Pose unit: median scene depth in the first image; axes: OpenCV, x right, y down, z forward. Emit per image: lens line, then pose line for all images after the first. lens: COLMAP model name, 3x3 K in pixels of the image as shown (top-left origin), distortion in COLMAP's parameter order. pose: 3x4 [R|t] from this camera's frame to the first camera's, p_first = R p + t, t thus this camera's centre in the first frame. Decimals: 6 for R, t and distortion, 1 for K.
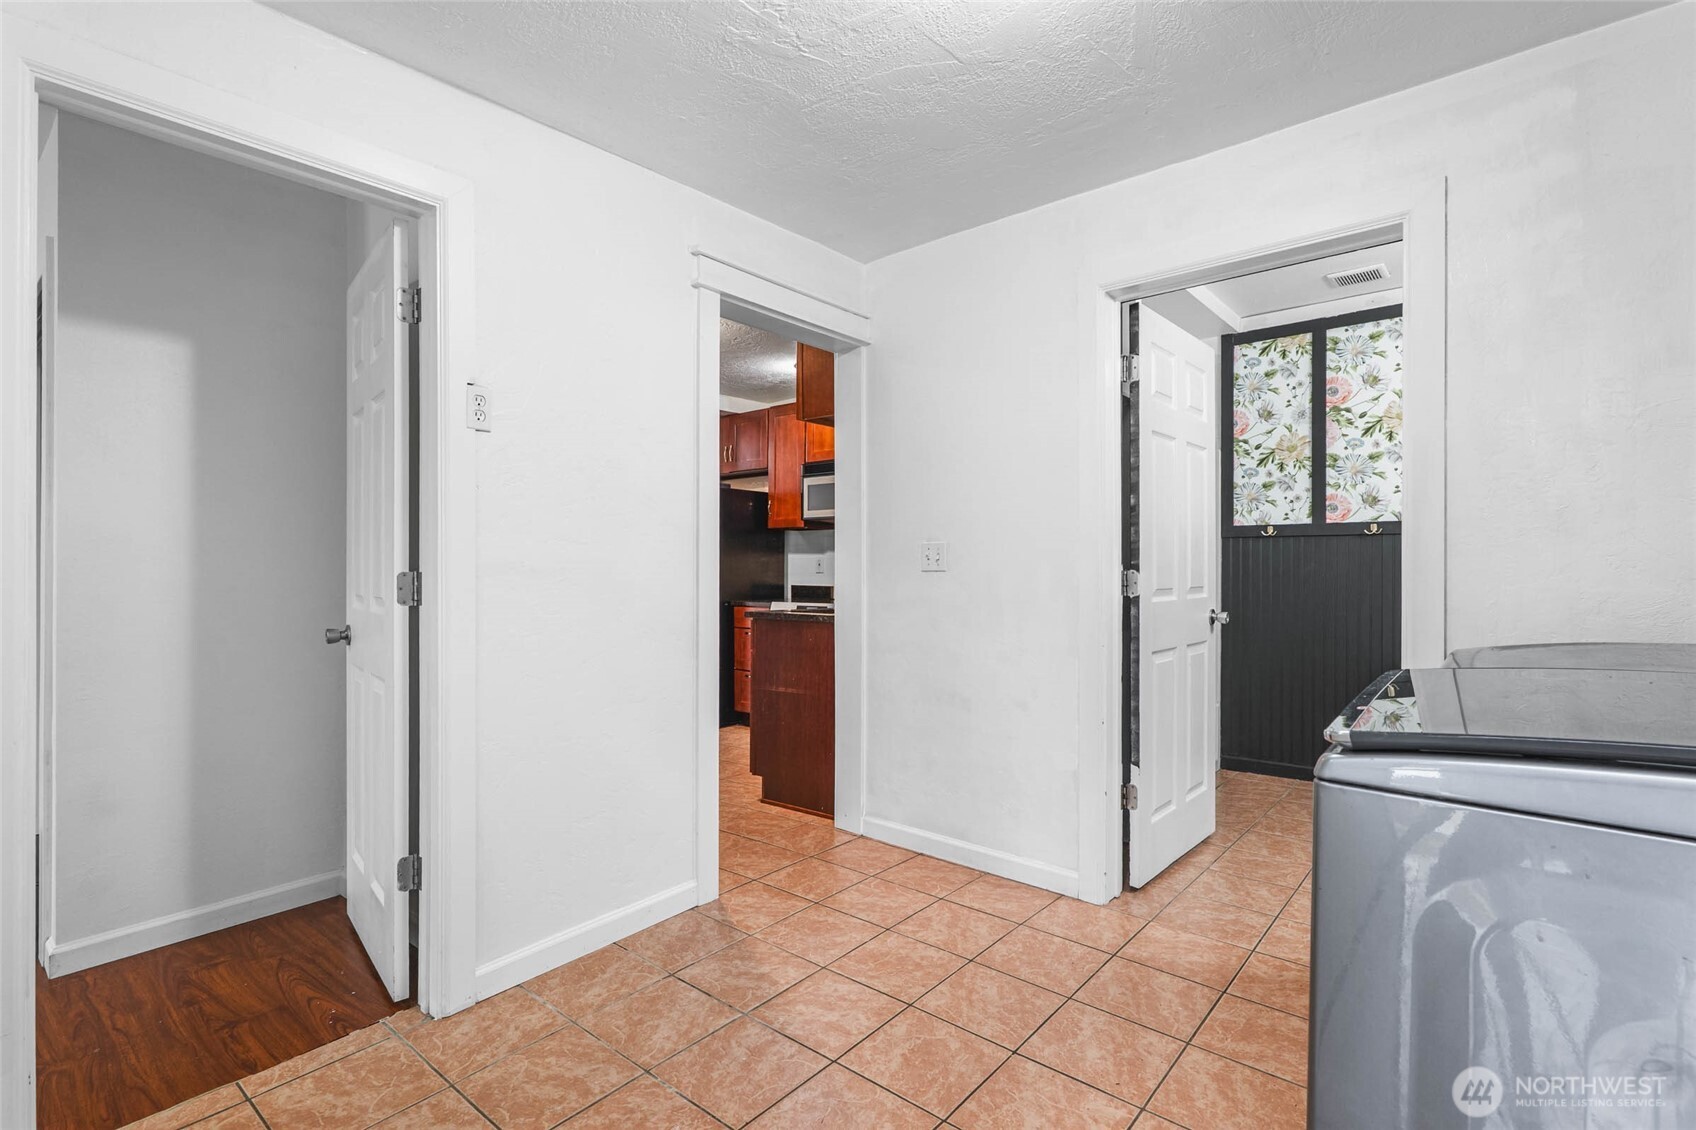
lens RADIAL K [[795.6, 0, 848.4], [0, 795.6, 567.1], [0, 0, 1]] dist [0.005454, 0.000526]
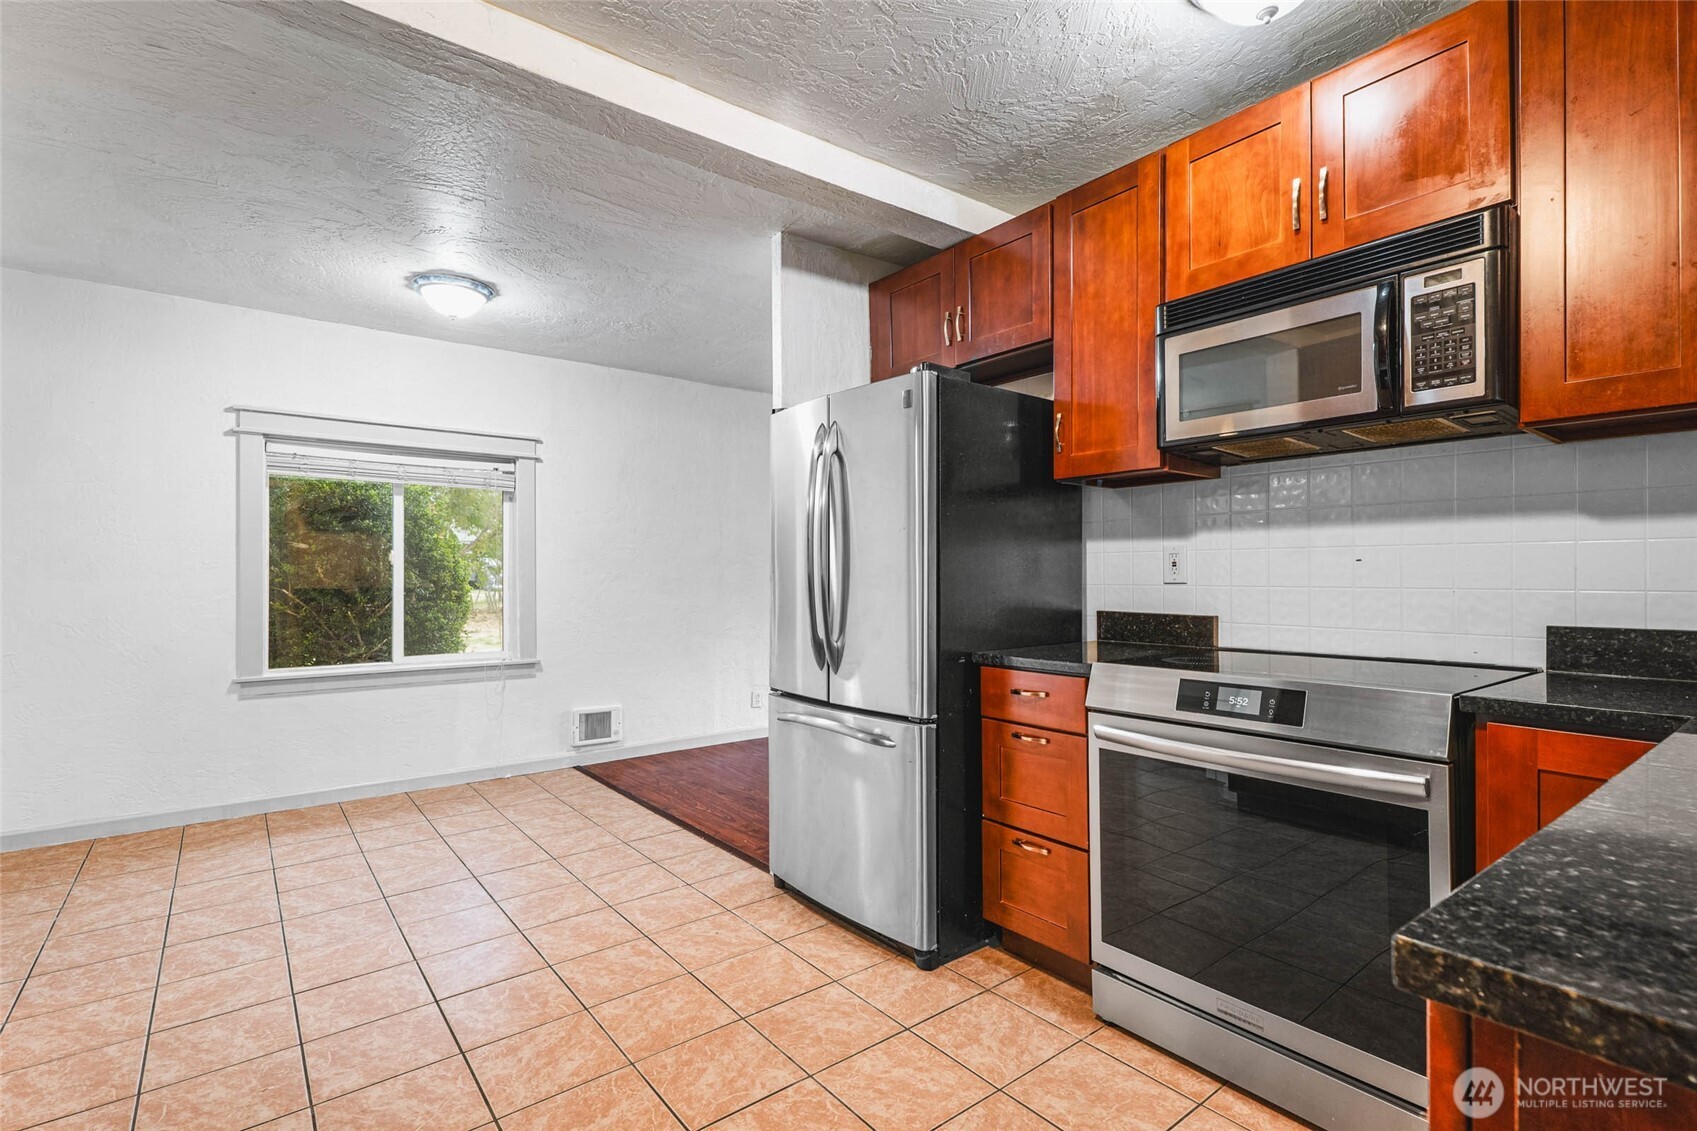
lens RADIAL K [[796.0, 0, 847.9], [0, 796.0, 570.7], [0, 0, 1]] dist [0.005454, 0.000526]
pose [[0.979633, 0.002142, -0.200785, -0.122941], [-0.003594, 0.999970, -0.006864, 0.003940], [0.200764, 0.007445, 0.979611, 0.558641]]
